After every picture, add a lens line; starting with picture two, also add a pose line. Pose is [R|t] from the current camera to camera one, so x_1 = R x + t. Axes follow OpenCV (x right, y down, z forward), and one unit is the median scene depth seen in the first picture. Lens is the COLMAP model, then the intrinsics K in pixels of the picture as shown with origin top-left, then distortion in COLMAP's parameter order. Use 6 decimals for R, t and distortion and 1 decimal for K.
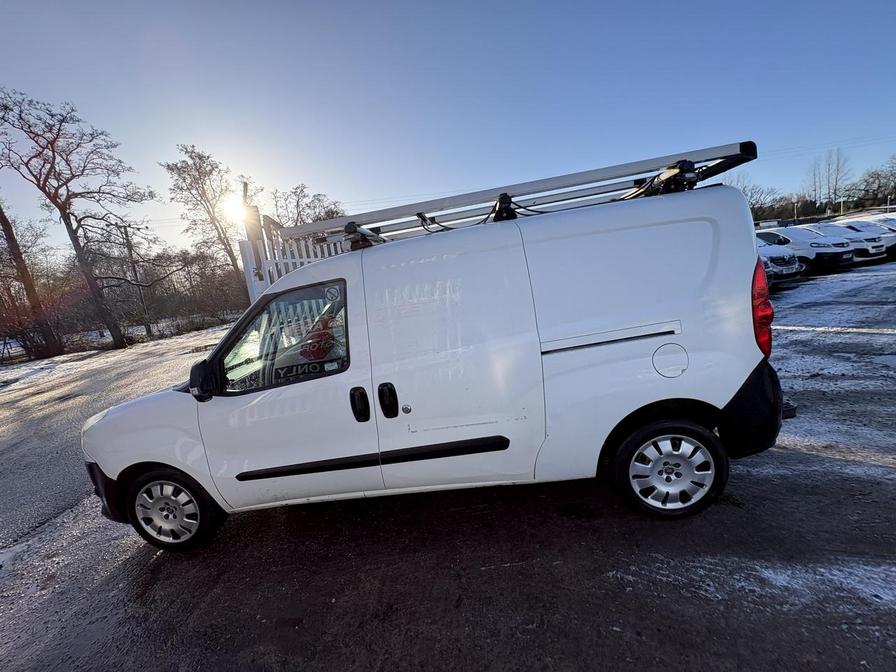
lens RADIAL K [[356.3, 0, 447.6], [0, 356.3, 339.7], [0, 0, 1]] dist [0.002582, -0.000703]
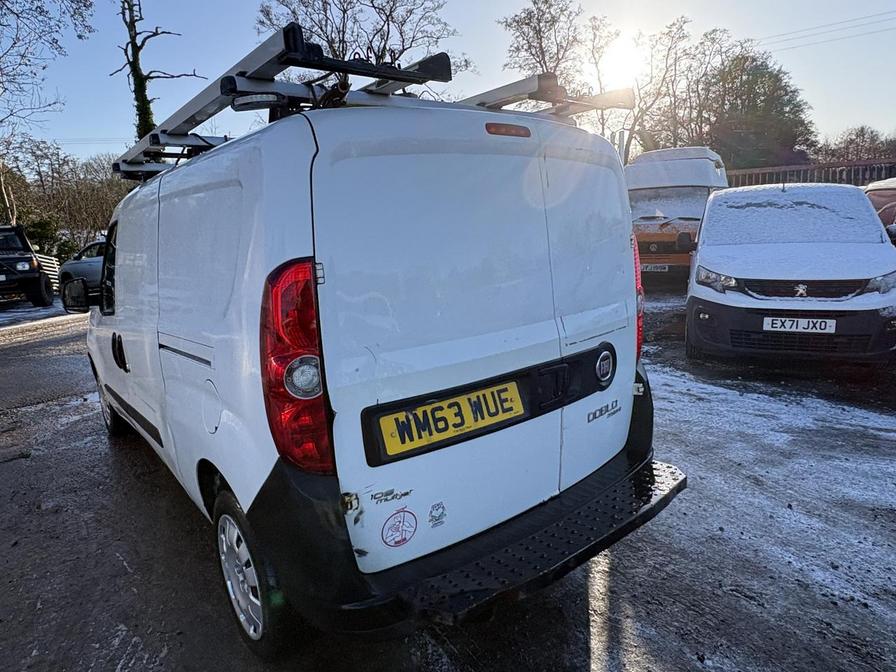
lens RADIAL K [[557.5, 0, 448.9], [0, 557.5, 338.8], [0, 0, 1]] dist [0.002663, -0.002344]
pose [[0.700975, 0.242248, -0.670783, 0.137739], [-0.159708, 0.969978, 0.183404, -0.027089], [0.695074, -0.021432, 0.718619, 0.051801]]
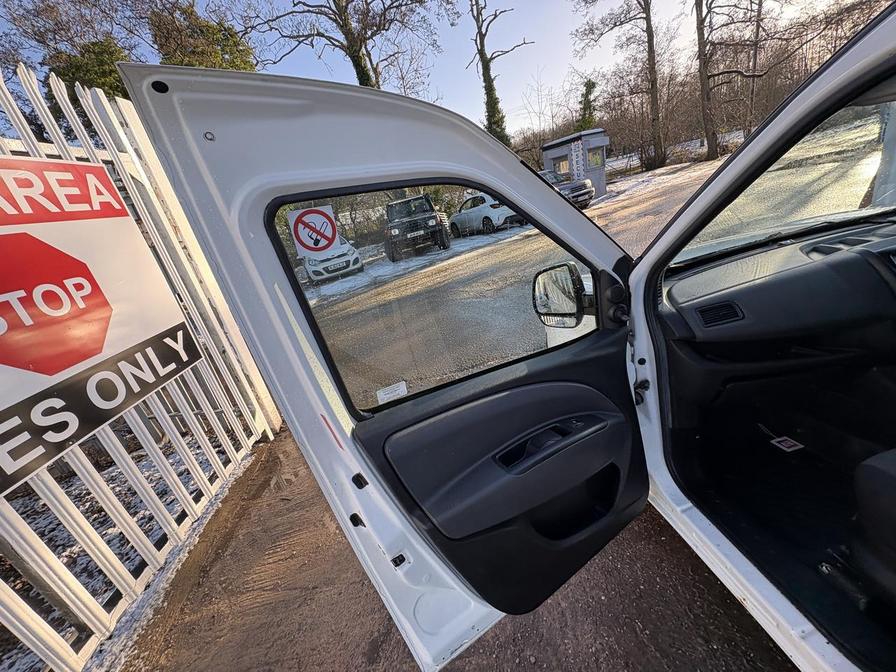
lens RADIAL K [[356.3, 0, 449.5], [0, 356.3, 336.9], [0, 0, 1]] dist [0.002582, -0.000703]
pose [[0.227731, 0.427310, -0.874954, -0.024613], [0.040761, 0.893594, 0.447022, -0.008705], [0.972871, -0.137465, 0.186082, 0.063784]]
